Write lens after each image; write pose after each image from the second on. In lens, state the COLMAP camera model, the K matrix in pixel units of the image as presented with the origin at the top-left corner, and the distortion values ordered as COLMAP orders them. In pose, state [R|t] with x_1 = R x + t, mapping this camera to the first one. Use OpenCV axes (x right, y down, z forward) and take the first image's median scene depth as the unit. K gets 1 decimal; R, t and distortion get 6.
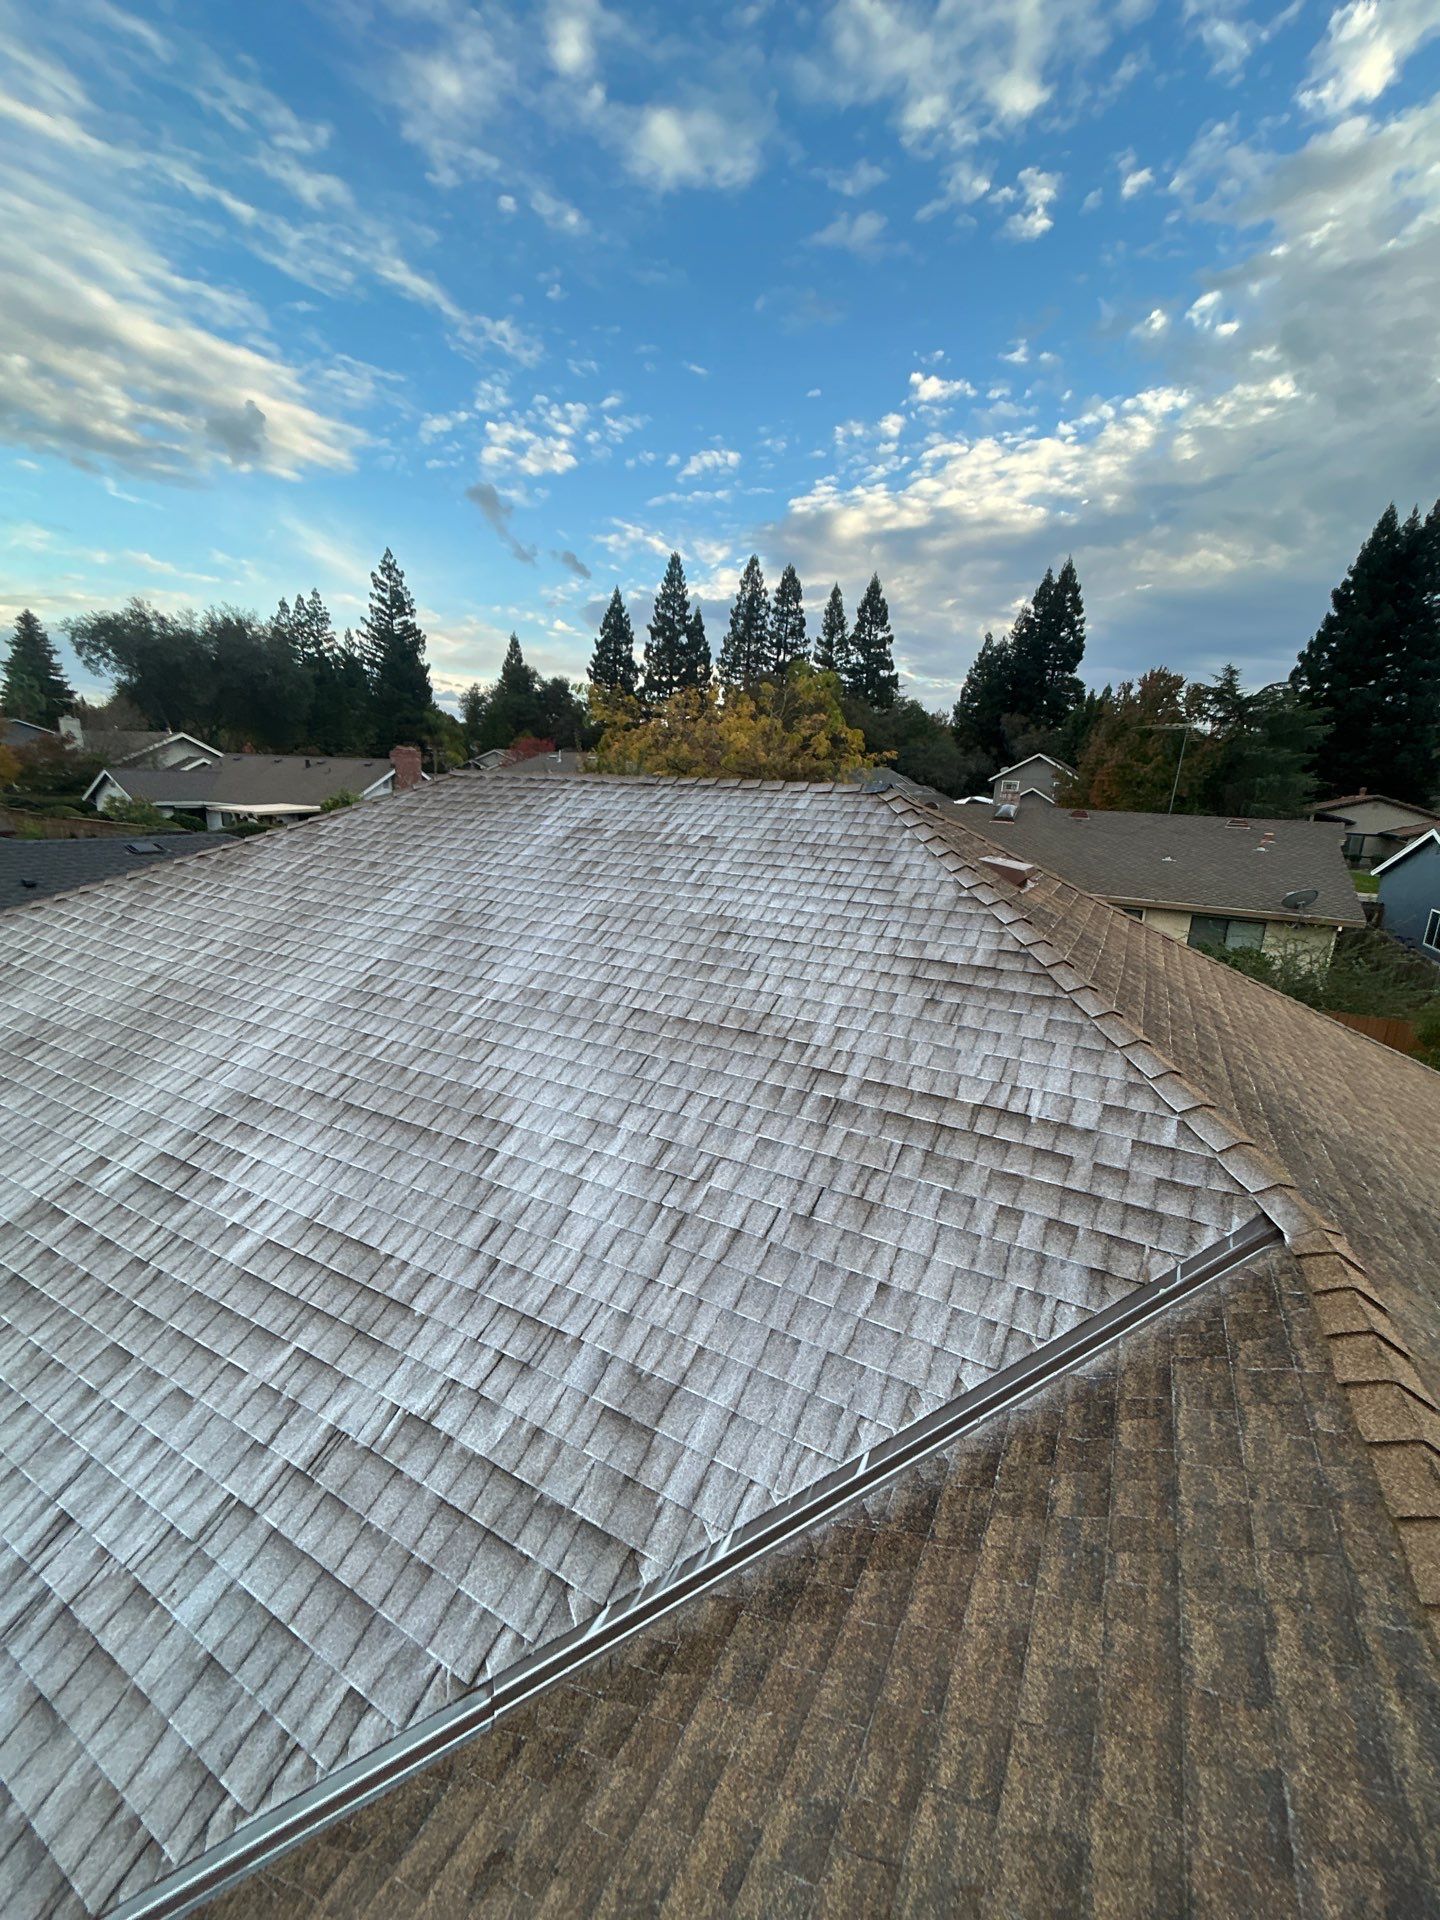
lens RADIAL K [[772.0, 0, 723.2], [0, 772.0, 961.4], [0, 0, 1]] dist [0.000331, 0.000034]
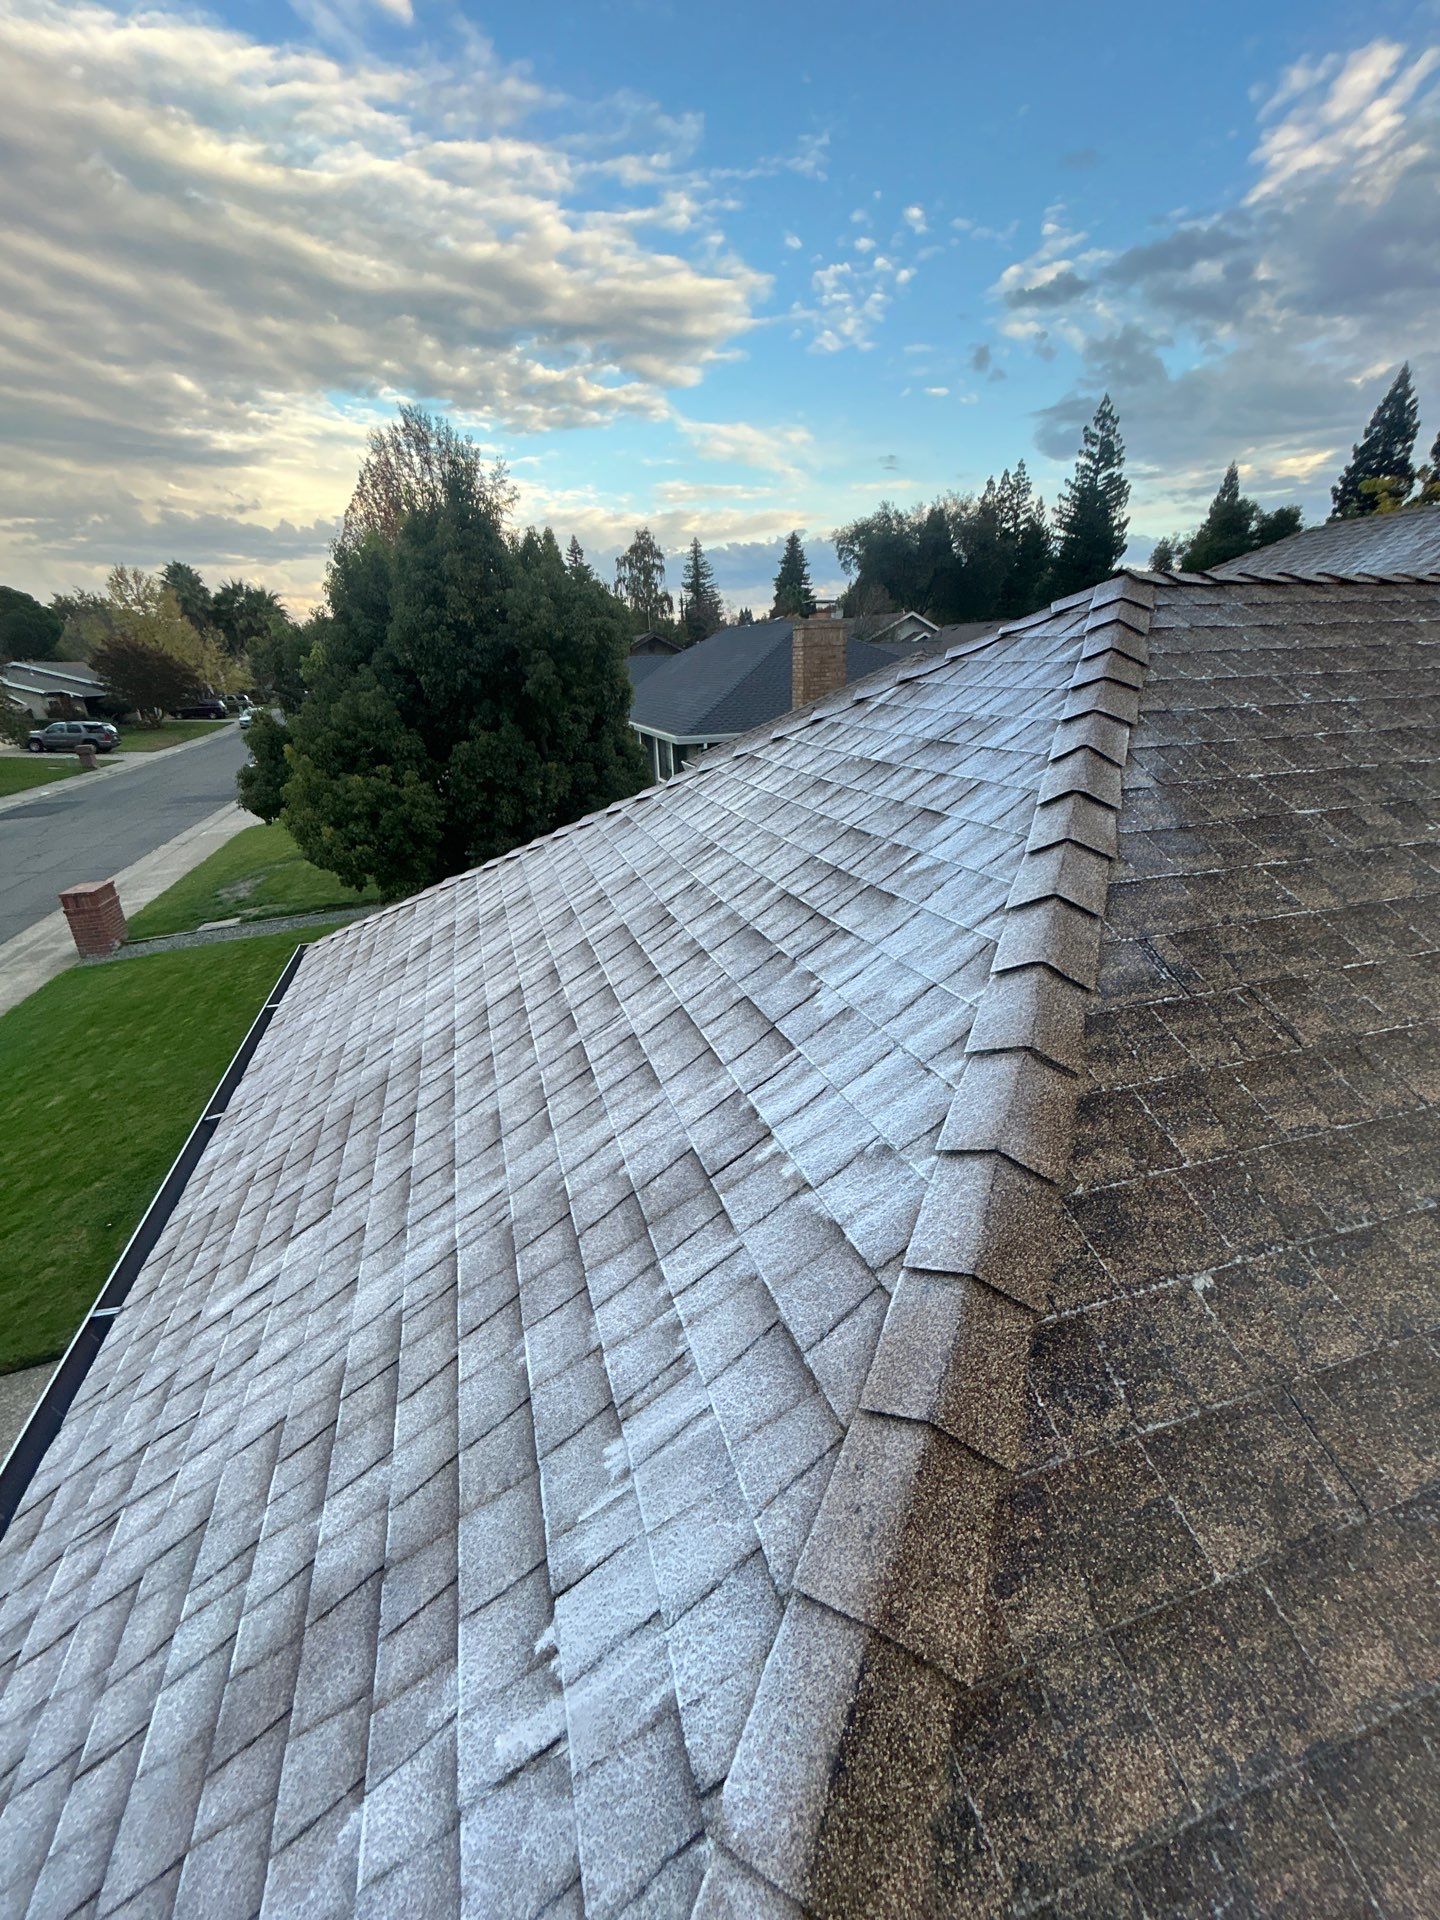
lens RADIAL K [[772.0, 0, 716.8], [0, 772.0, 959.9], [0, 0, 1]] dist [0.000331, 0.000034]
pose [[0.717253, 0.194249, -0.669191, -0.002013], [-0.100417, 0.979148, 0.176592, 0.031880], [0.689540, -0.059463, 0.721803, -0.068174]]
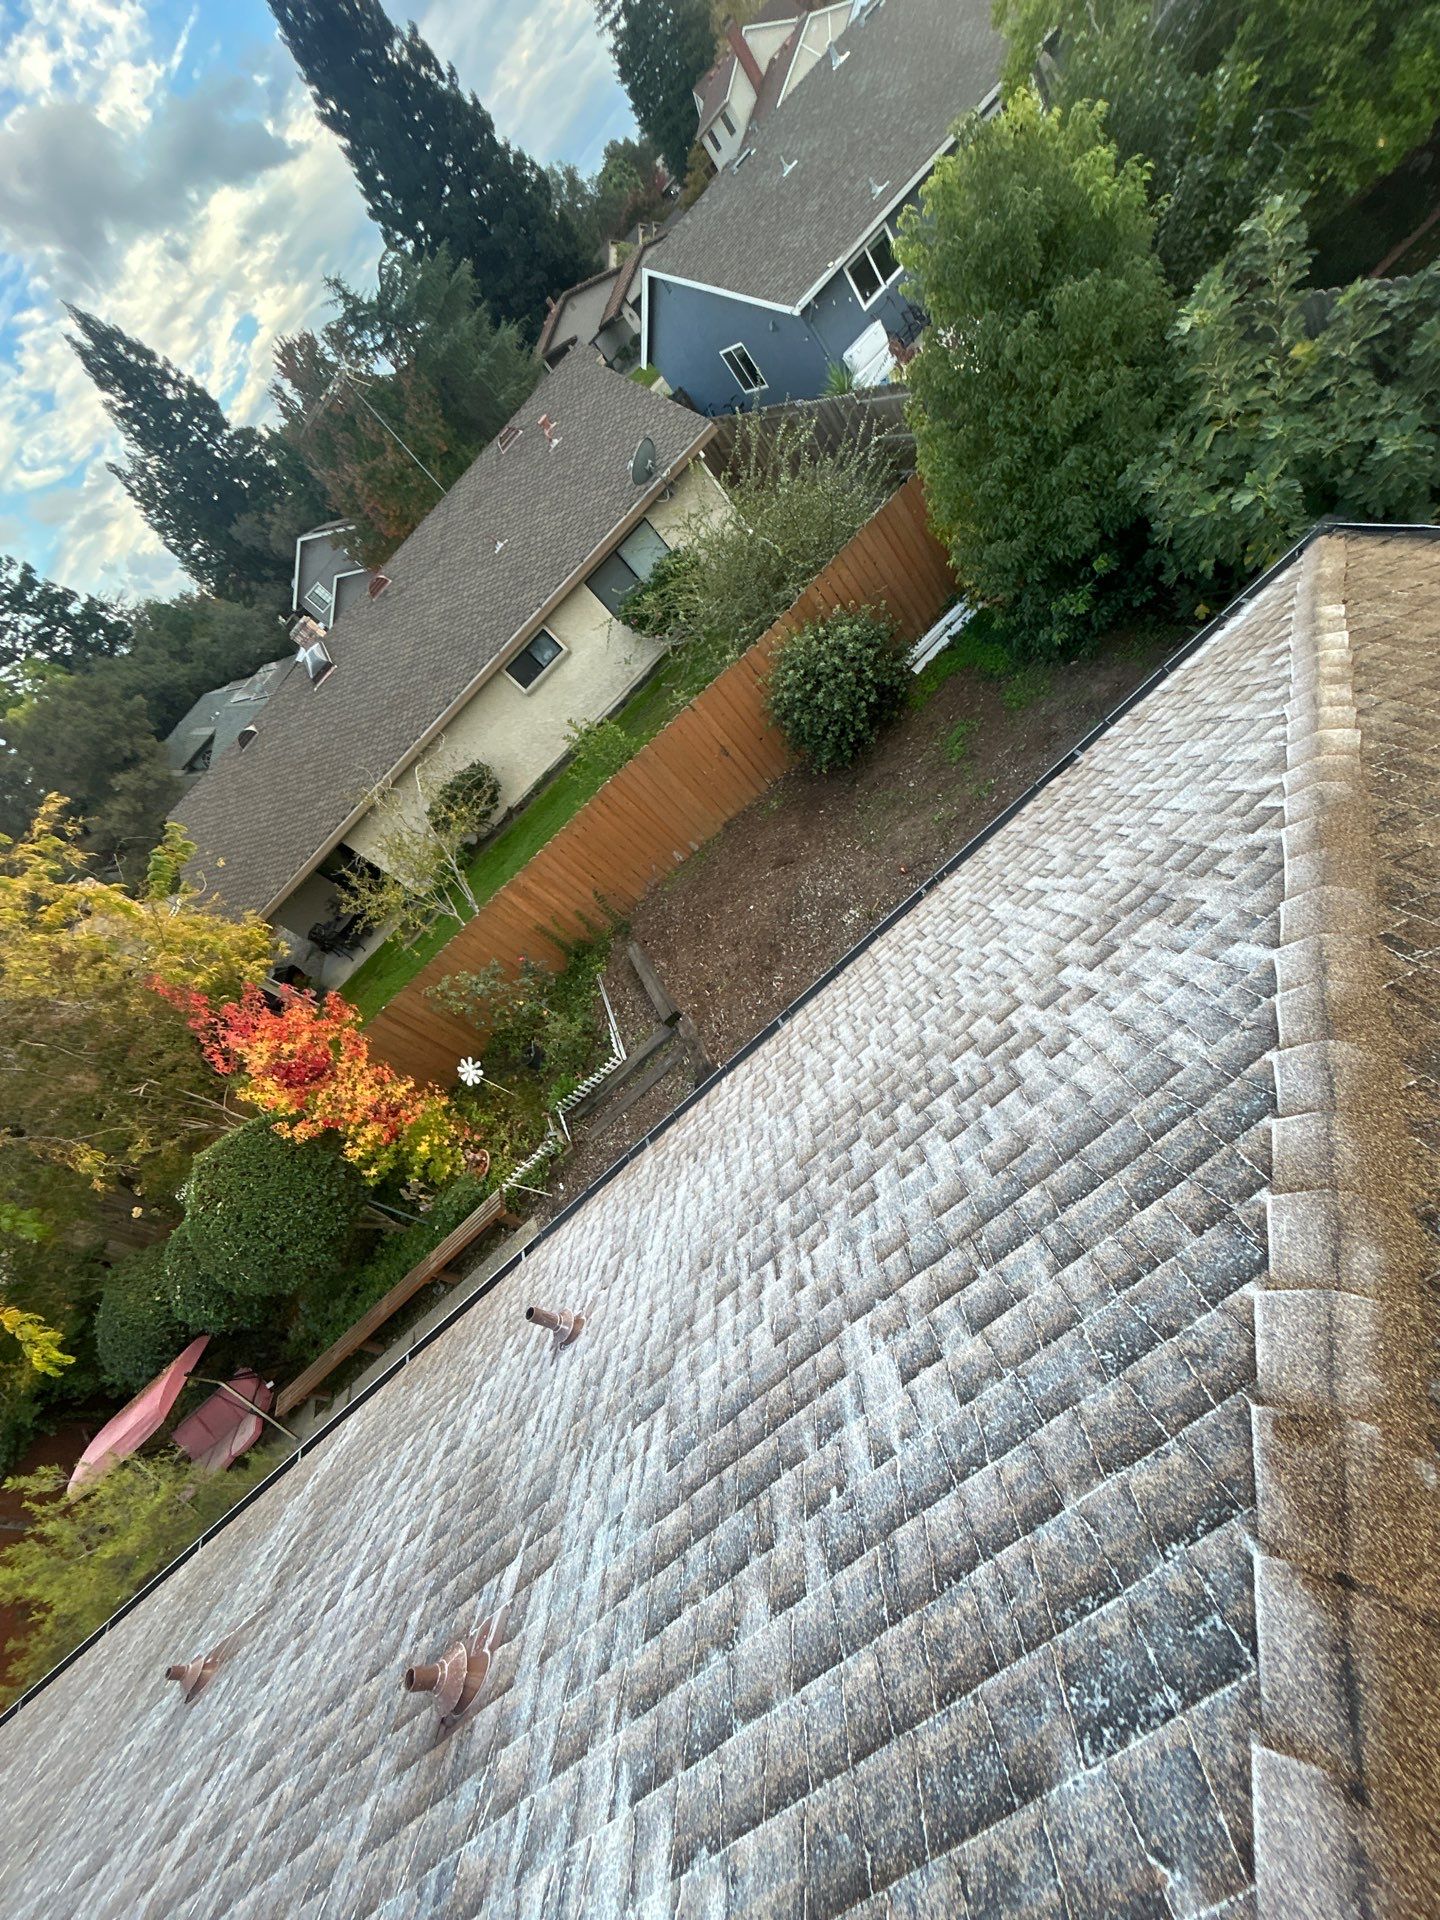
lens RADIAL K [[772.0, 0, 719.9], [0, 772.0, 961.9], [0, 0, 1]] dist [0.000331, 0.000034]
pose [[0.467514, -0.856882, 0.217217, 0.048873], [0.765757, 0.515334, 0.384769, -0.013843], [-0.441642, -0.013549, 0.897089, 0.068950]]
